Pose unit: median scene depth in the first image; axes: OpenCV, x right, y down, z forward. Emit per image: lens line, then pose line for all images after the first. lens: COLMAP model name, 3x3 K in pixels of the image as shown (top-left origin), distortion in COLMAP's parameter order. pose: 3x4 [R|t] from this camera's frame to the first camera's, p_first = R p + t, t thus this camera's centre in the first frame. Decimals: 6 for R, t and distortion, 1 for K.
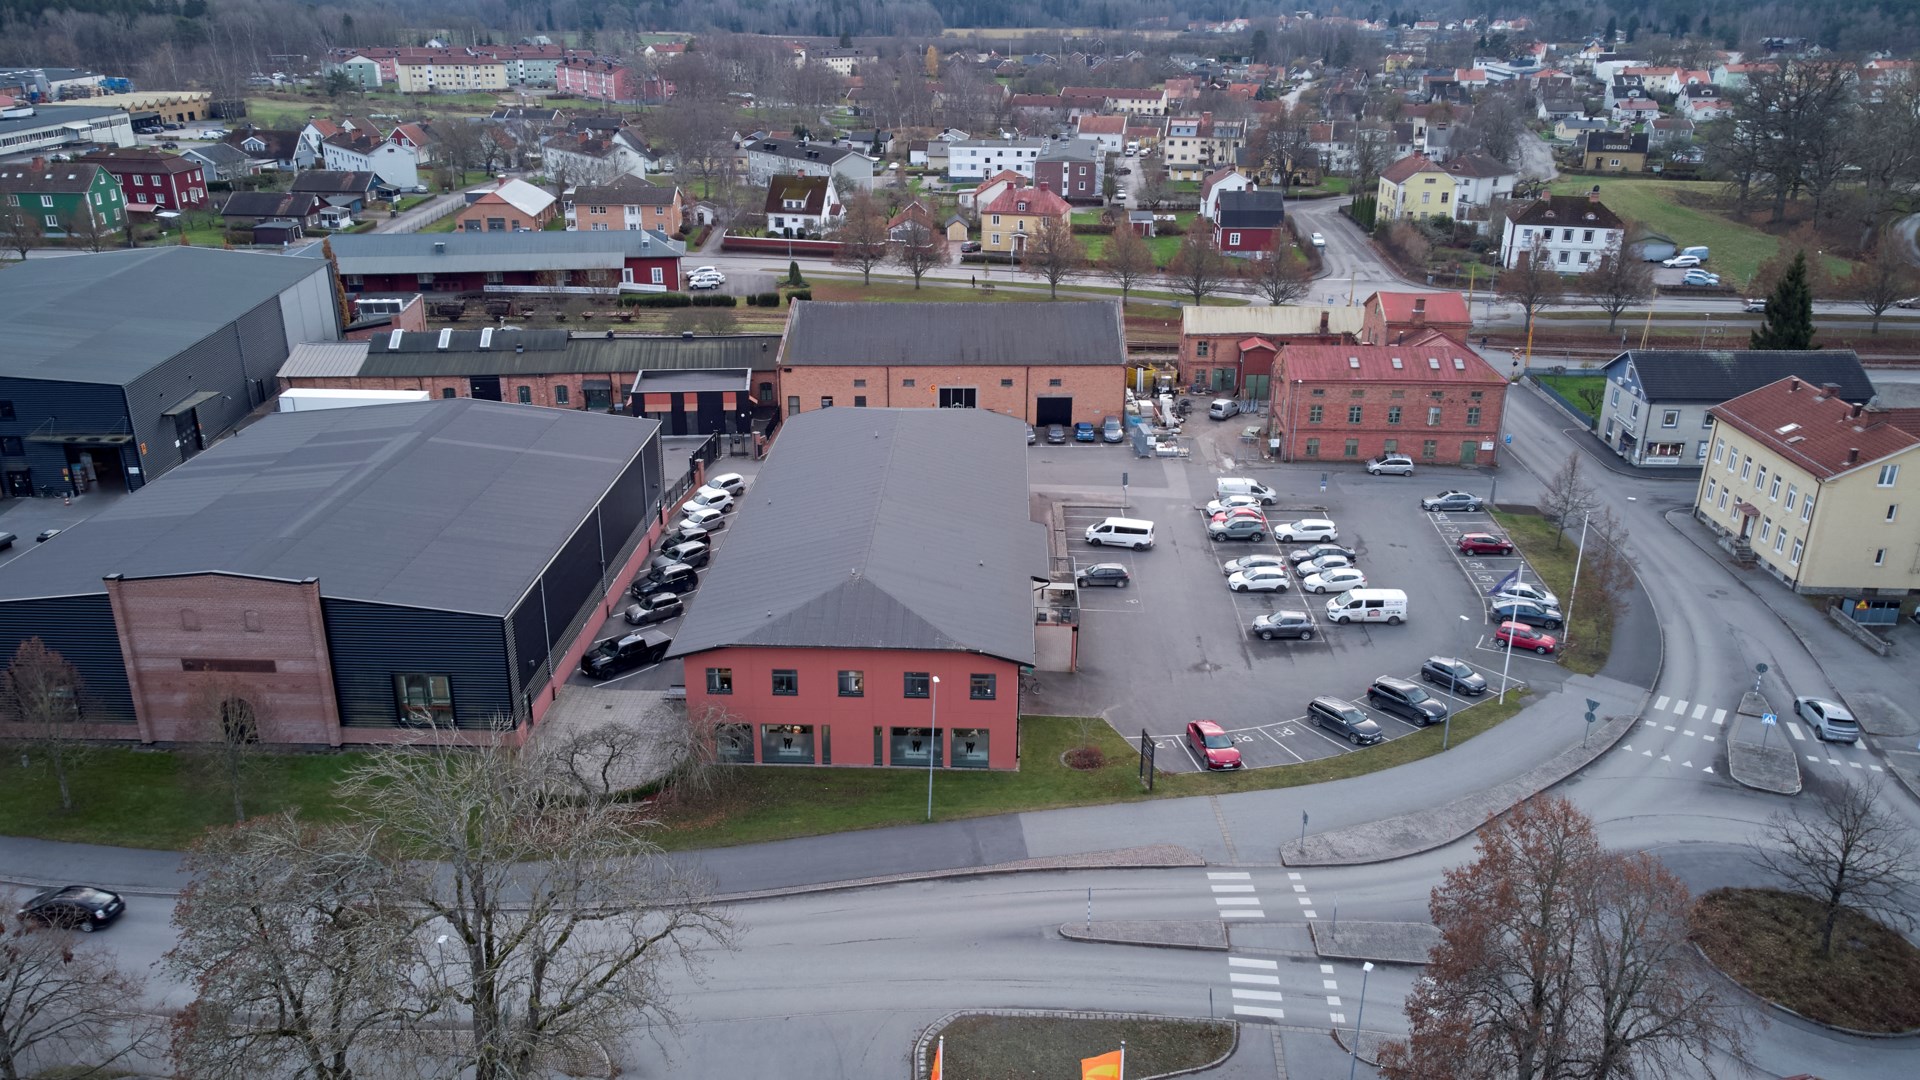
lens RADIAL K [[1427.9, 0, 957.1], [0, 1427.9, 539.0], [0, 0, 1]] dist [0.055600, 0.009643]
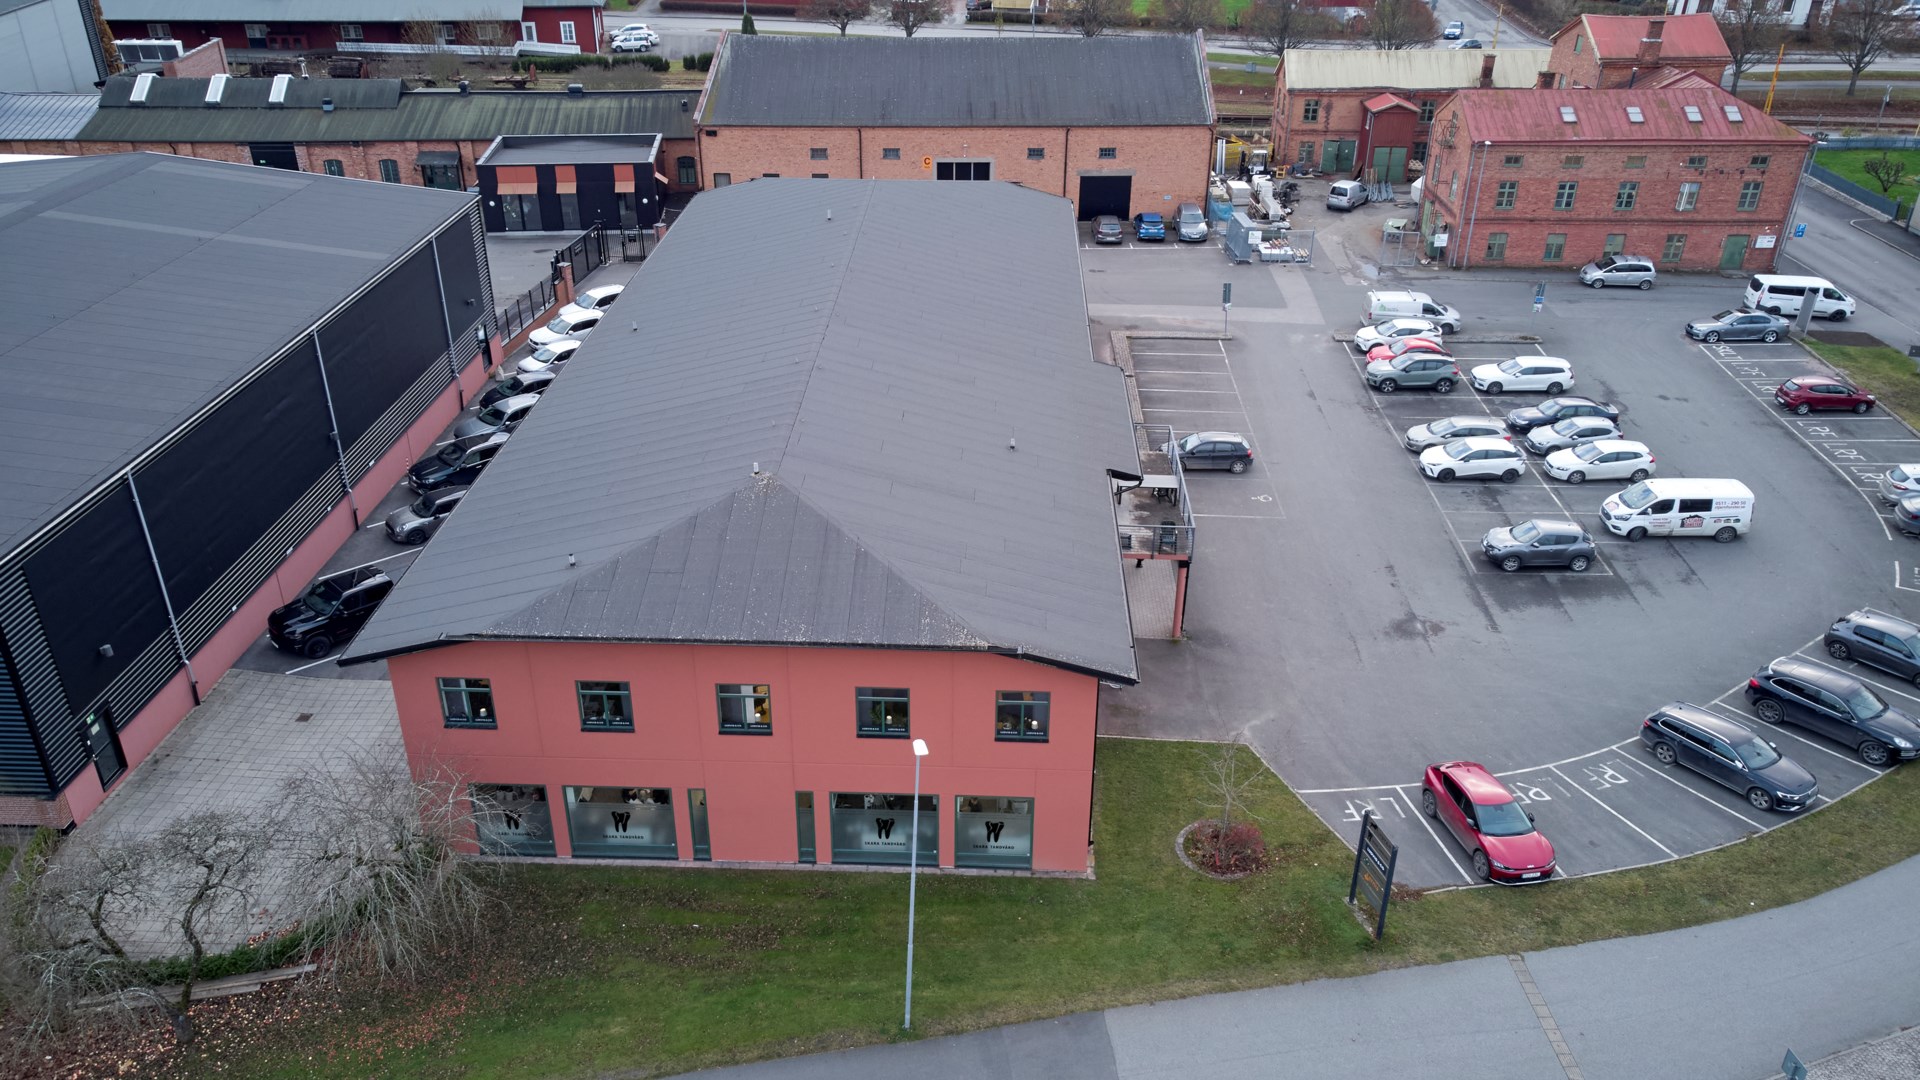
lens RADIAL K [[1427.9, 0, 952.1], [0, 1427.9, 531.9], [0, 0, 1]] dist [0.055600, 0.009643]
pose [[0.999989, 0.000433, -0.004653, -0.002341], [0.000080, 0.993985, 0.109519, -0.007242], [0.004673, -0.109518, 0.993974, 0.403216]]
